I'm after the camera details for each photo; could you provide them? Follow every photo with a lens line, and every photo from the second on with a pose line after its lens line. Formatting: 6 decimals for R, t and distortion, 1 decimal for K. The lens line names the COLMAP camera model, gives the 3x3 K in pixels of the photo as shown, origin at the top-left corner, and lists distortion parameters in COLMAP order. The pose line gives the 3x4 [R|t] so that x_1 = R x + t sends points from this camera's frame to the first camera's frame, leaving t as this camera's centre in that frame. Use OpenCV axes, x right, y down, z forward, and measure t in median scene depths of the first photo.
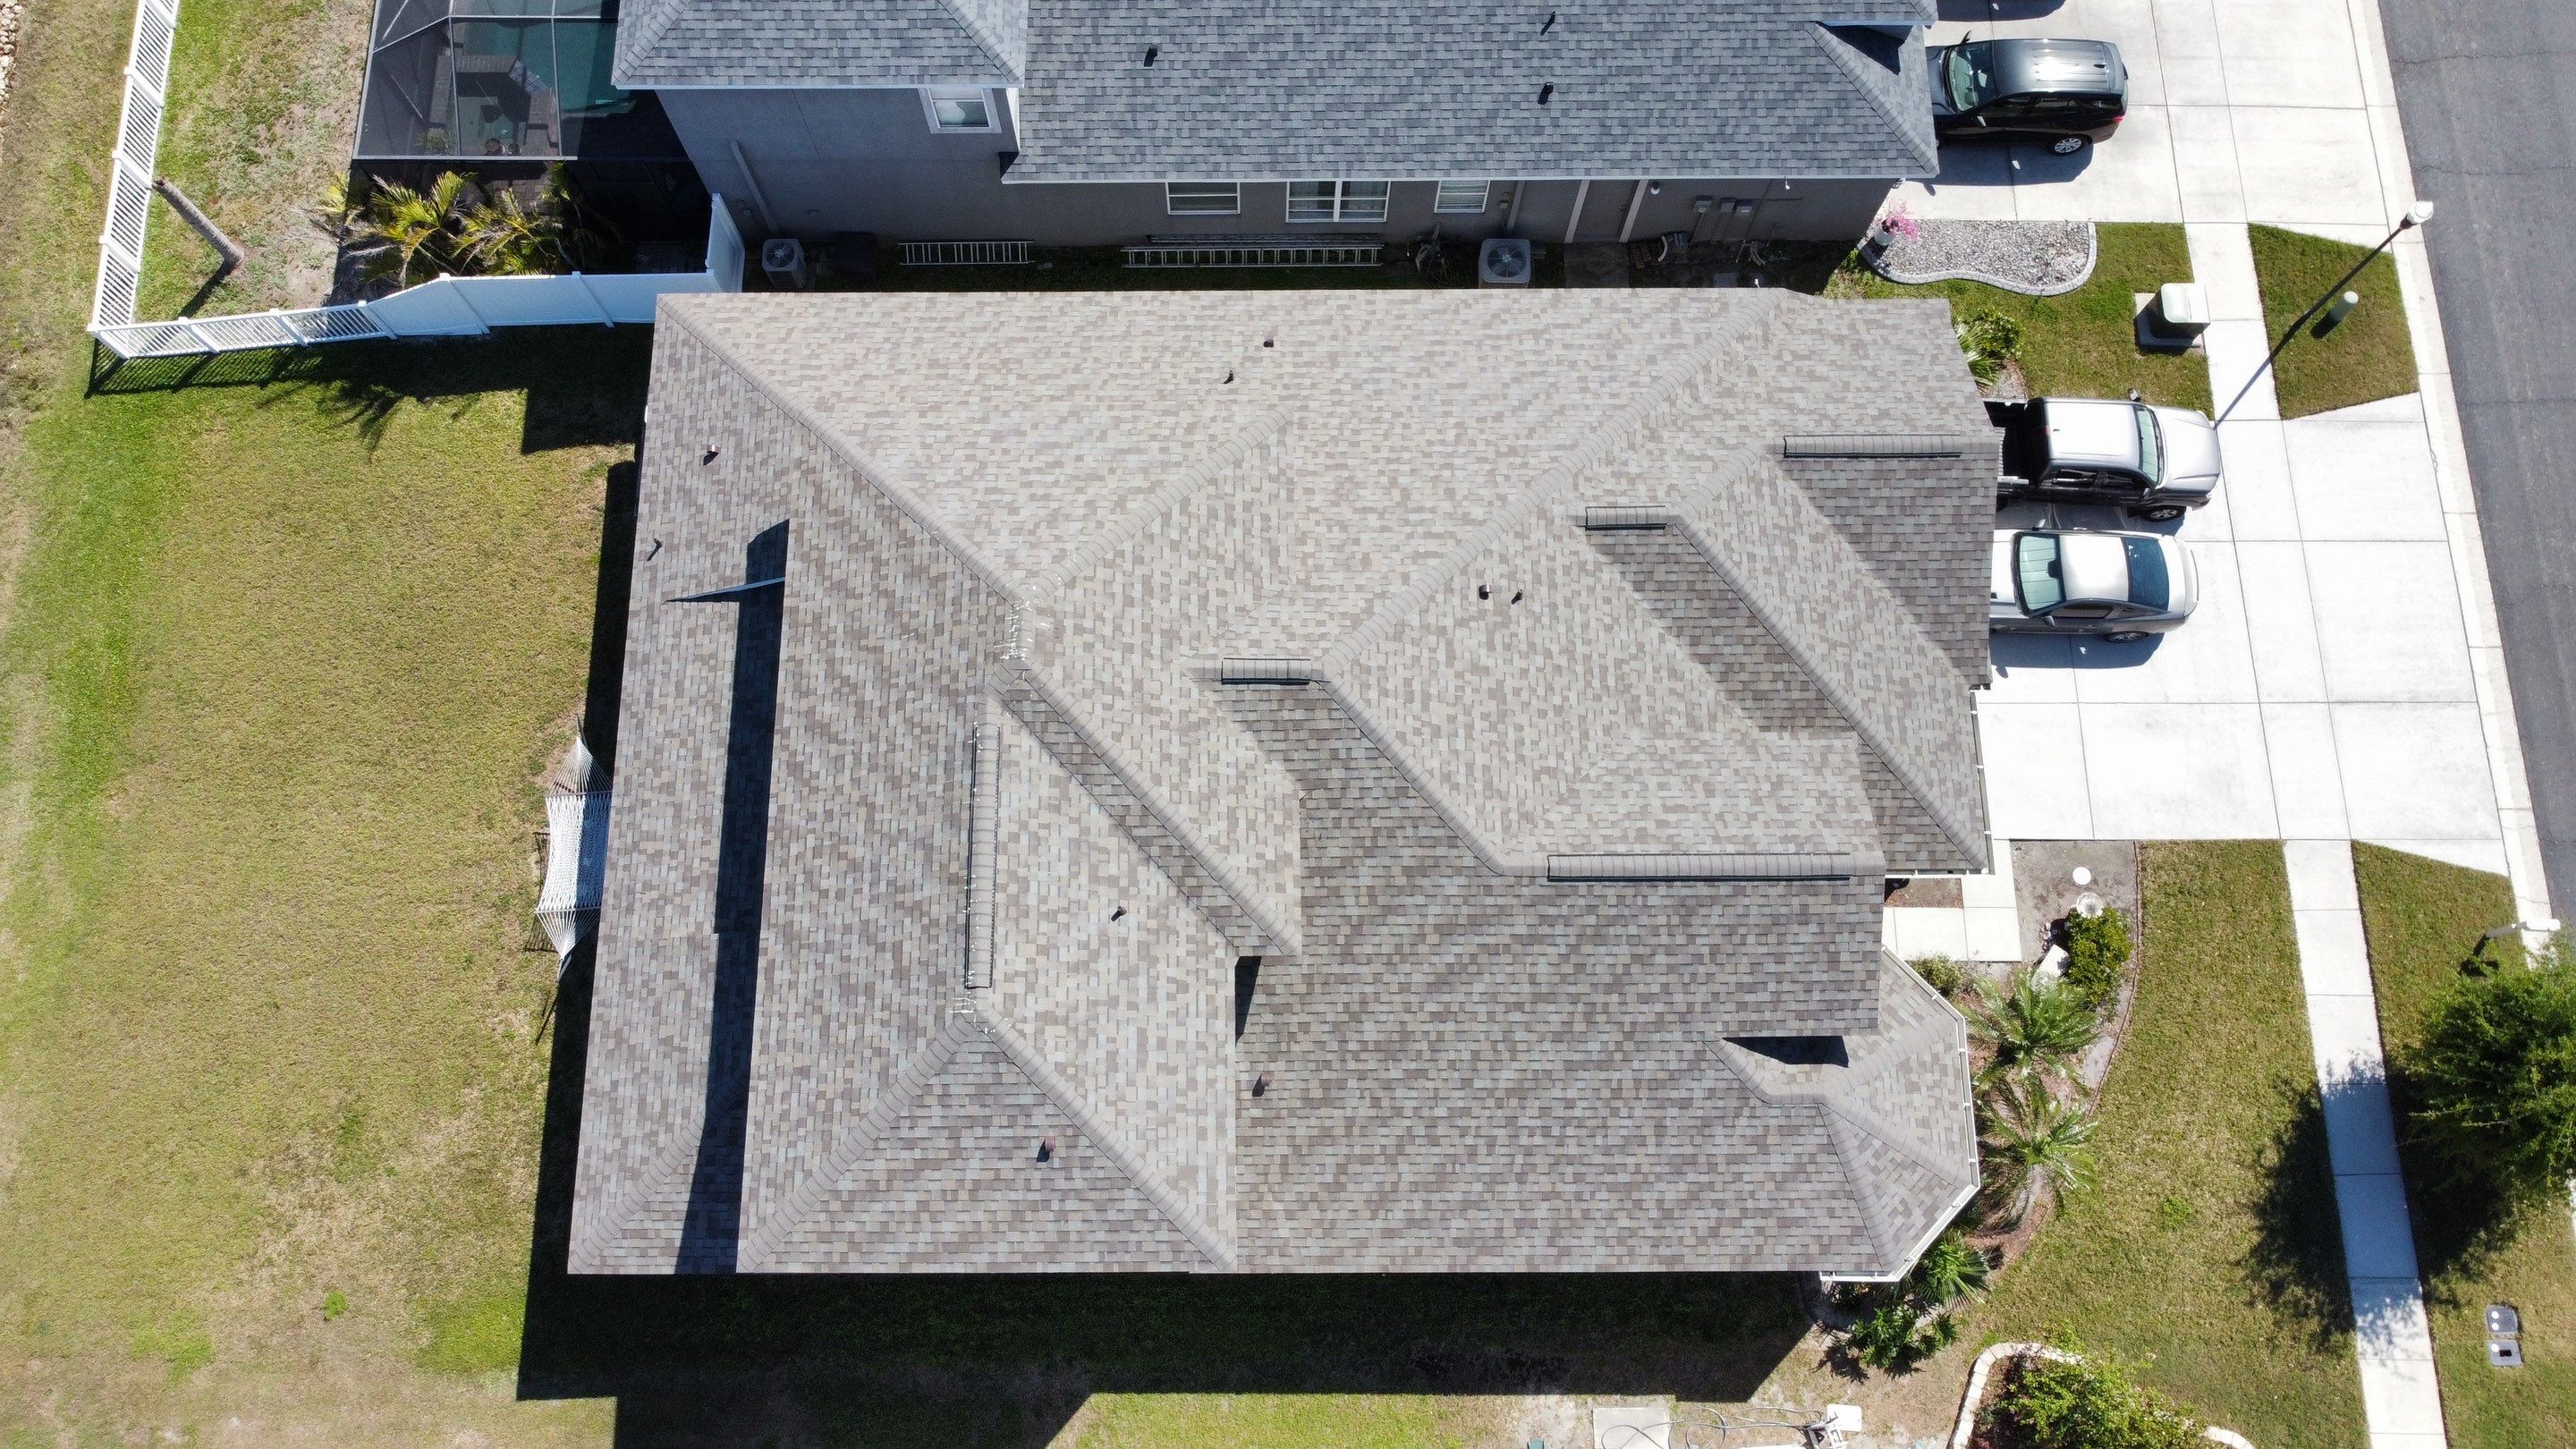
lens RADIAL K [[1954.7, 0, 1264.3], [0, 1954.7, 691.0], [0, 0, 1]] dist [0.009237, -0.016783]
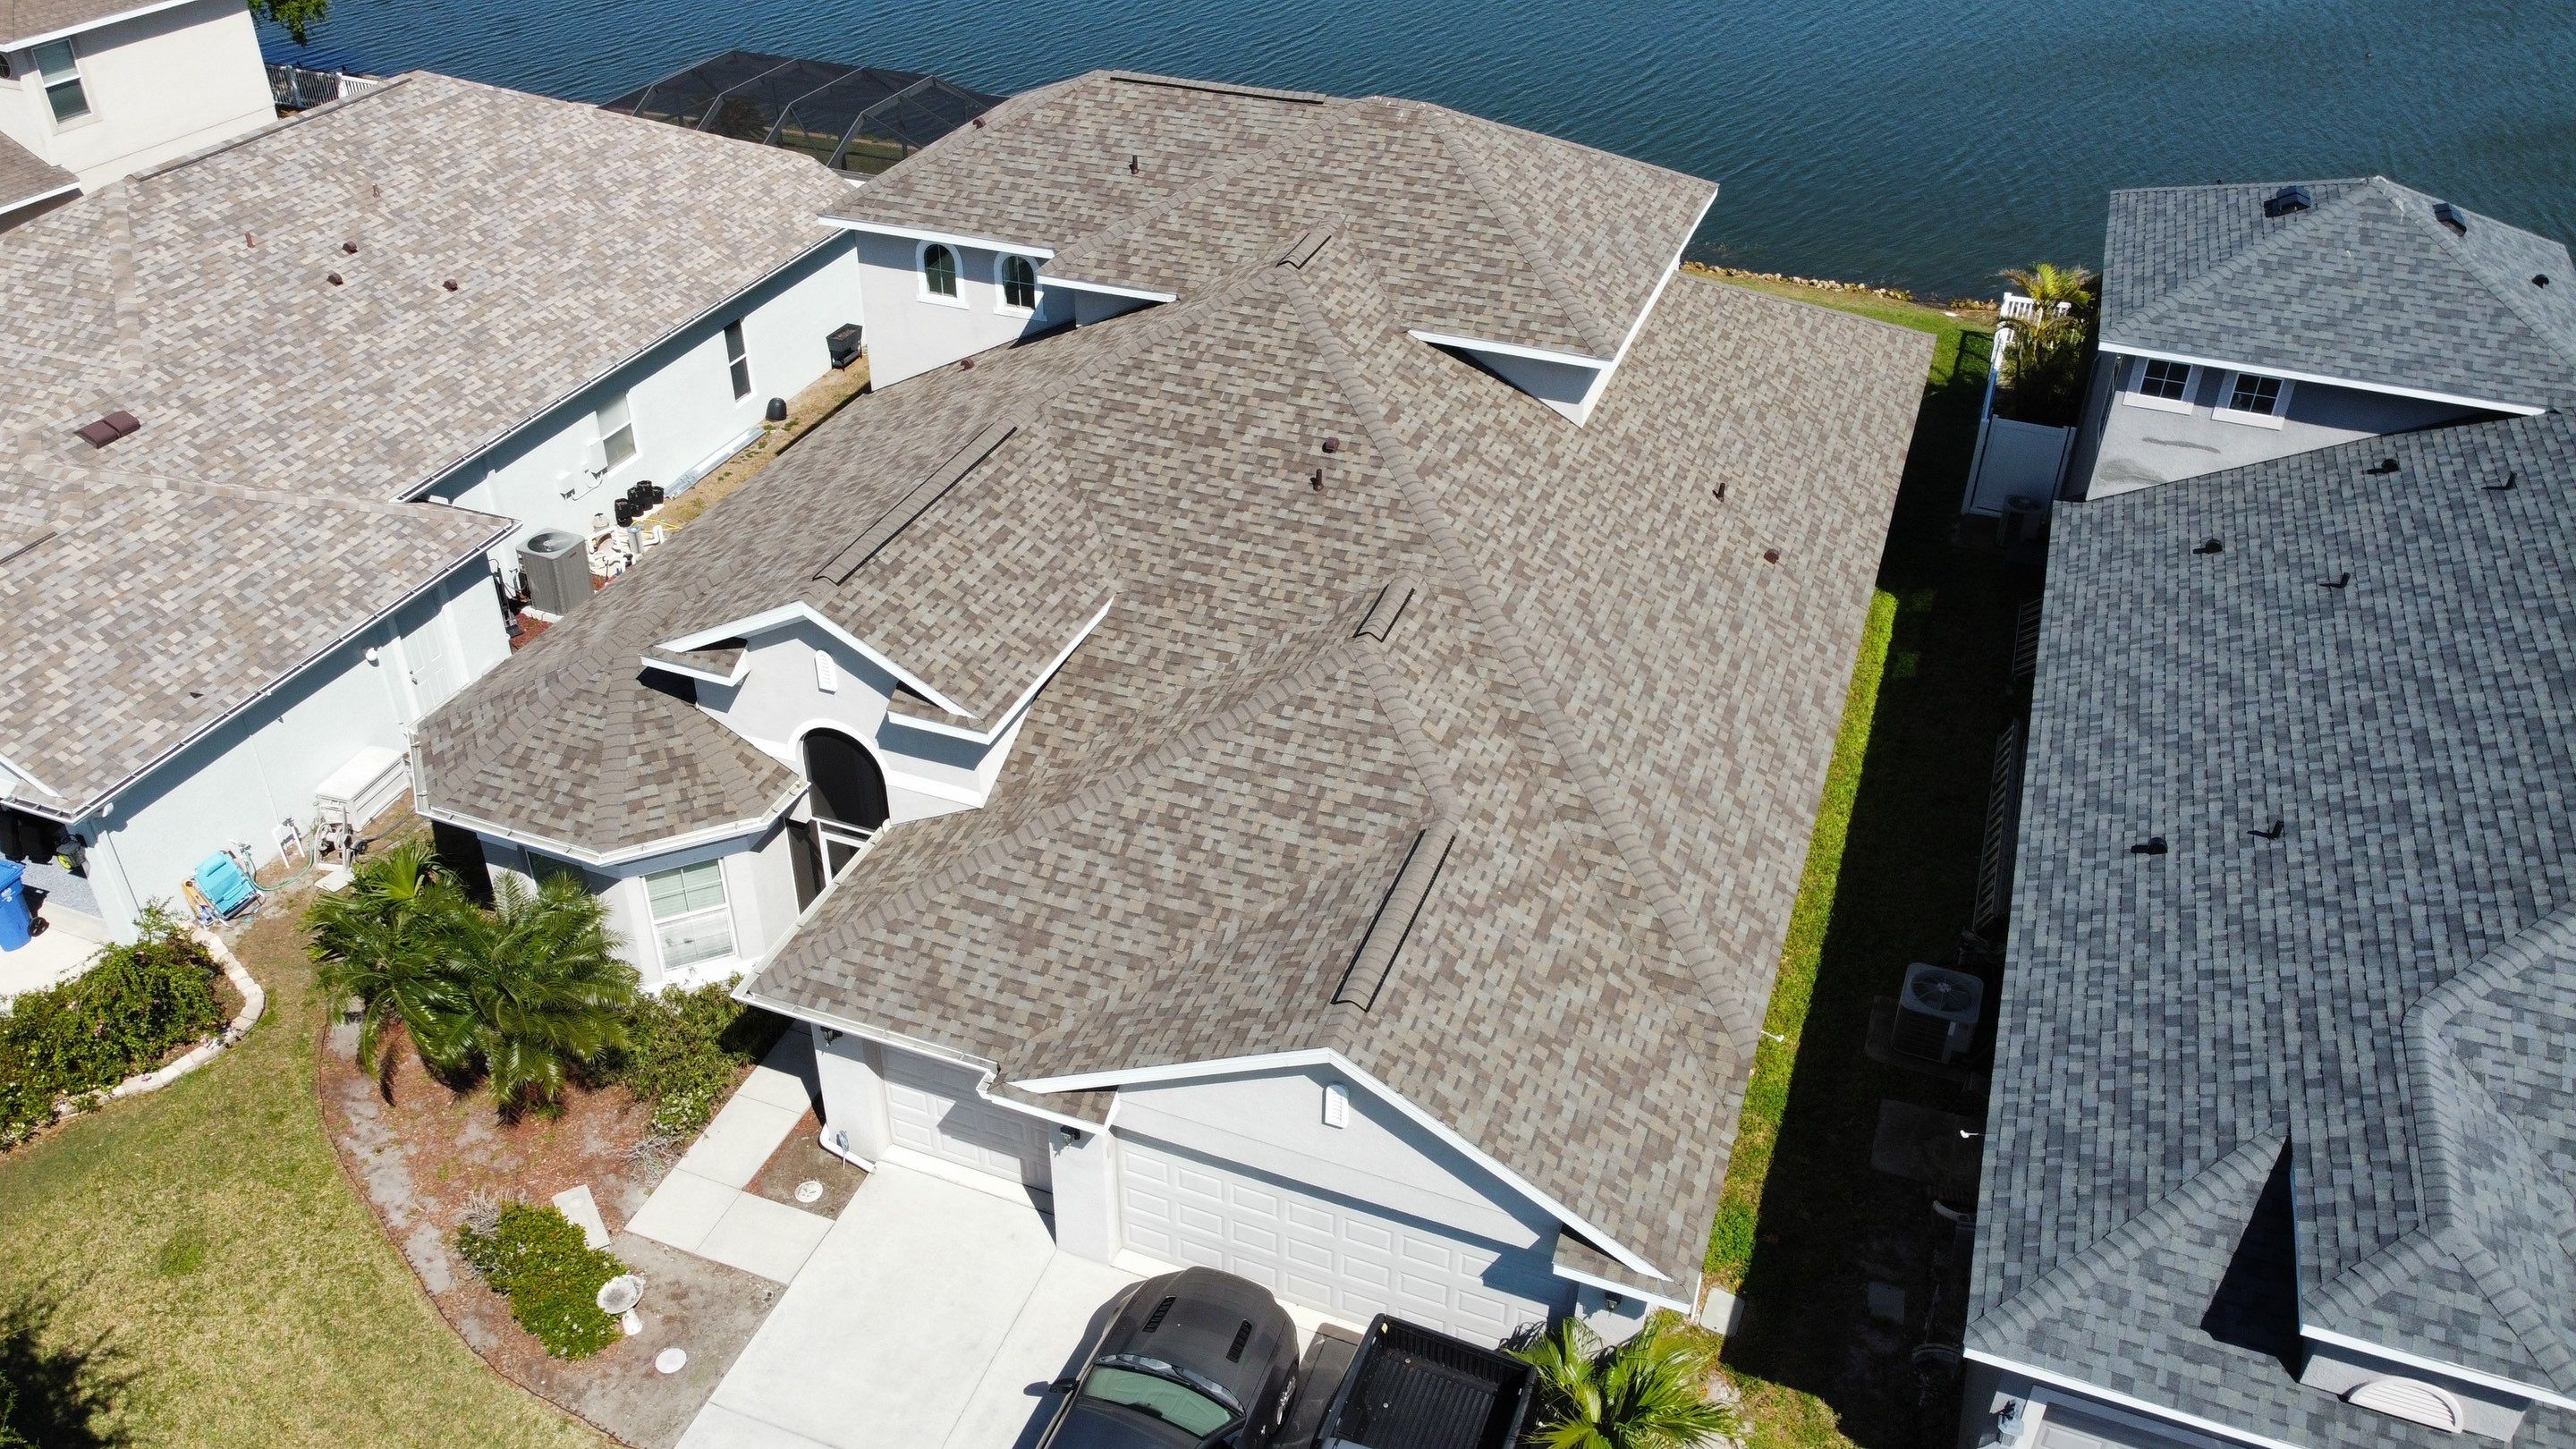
lens RADIAL K [[1954.7, 0, 1255.5], [0, 1954.7, 705.3], [0, 0, 1]] dist [0.009237, -0.016783]
pose [[-0.368494, 0.510064, -0.777205, 0.766997], [-0.892456, 0.039956, 0.449361, -0.362232], [0.260257, 0.859208, 0.440486, 0.667219]]
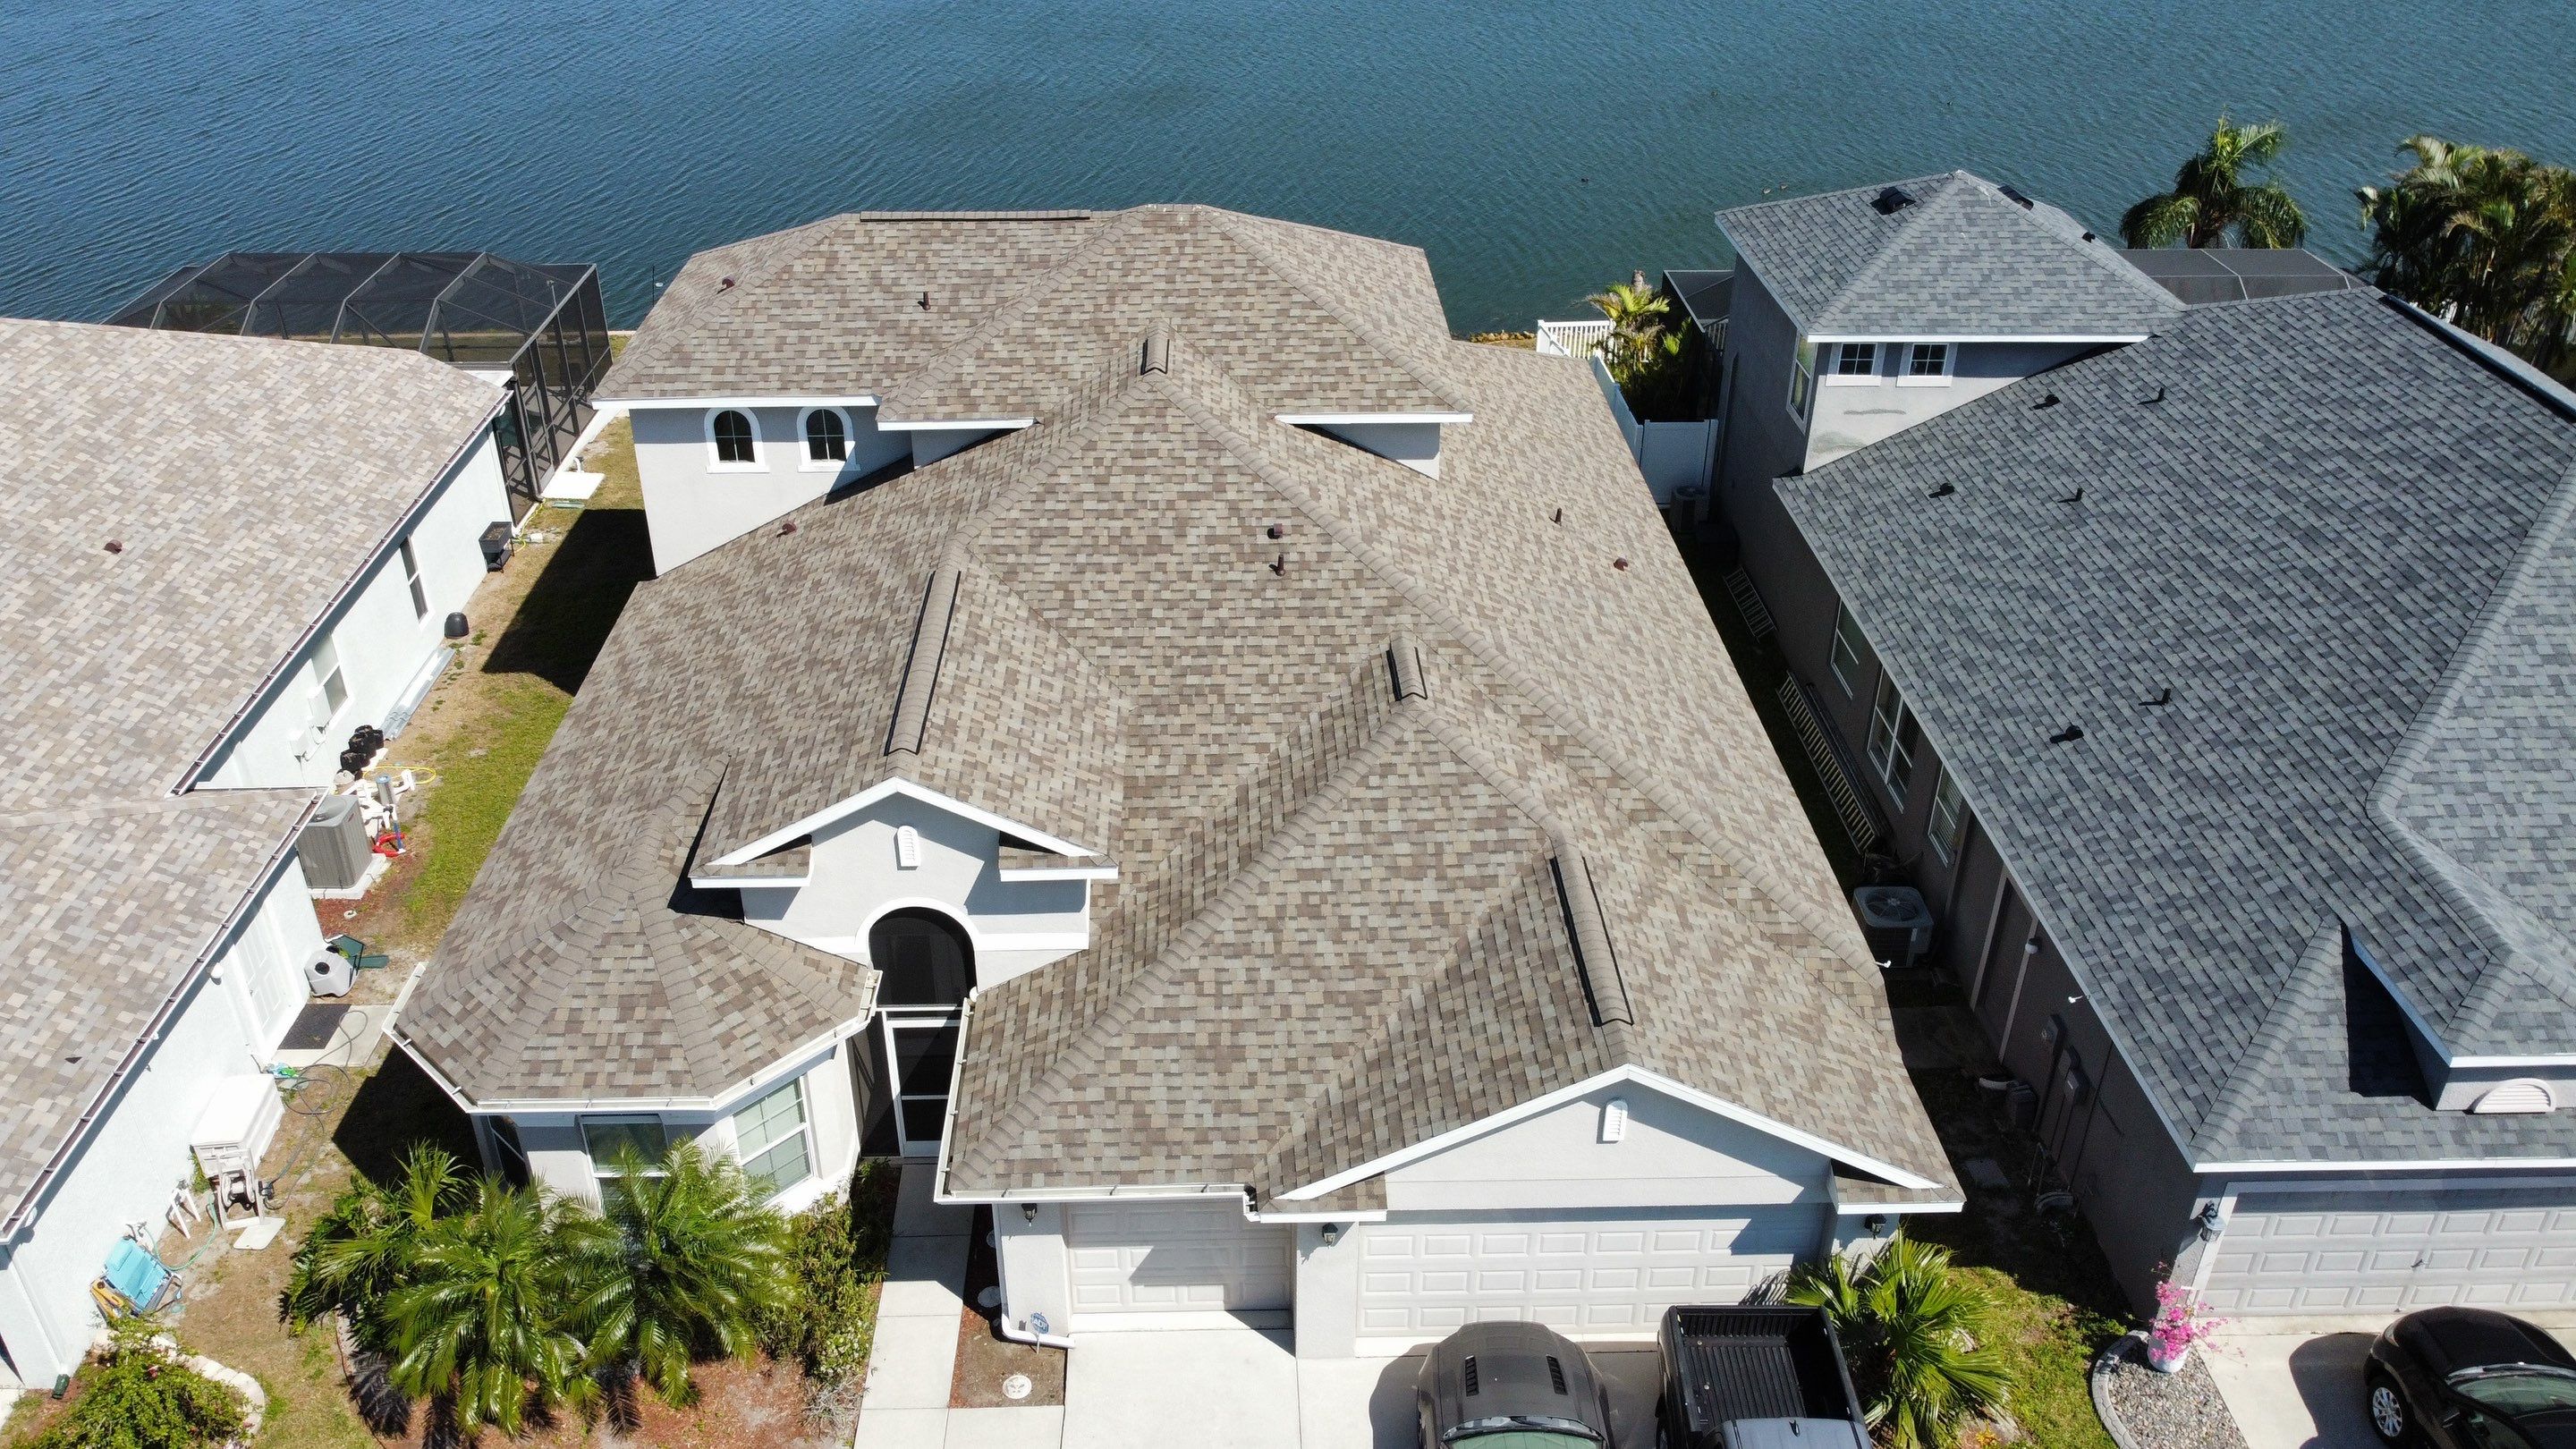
lens RADIAL K [[1954.7, 0, 1262.3], [0, 1954.7, 704.2], [0, 0, 1]] dist [0.009237, -0.016783]
pose [[0.022271, 0.505140, -0.862750, 0.827036], [-0.957682, 0.258481, 0.126619, -0.123756], [0.286965, 0.823420, 0.489520, 0.592873]]
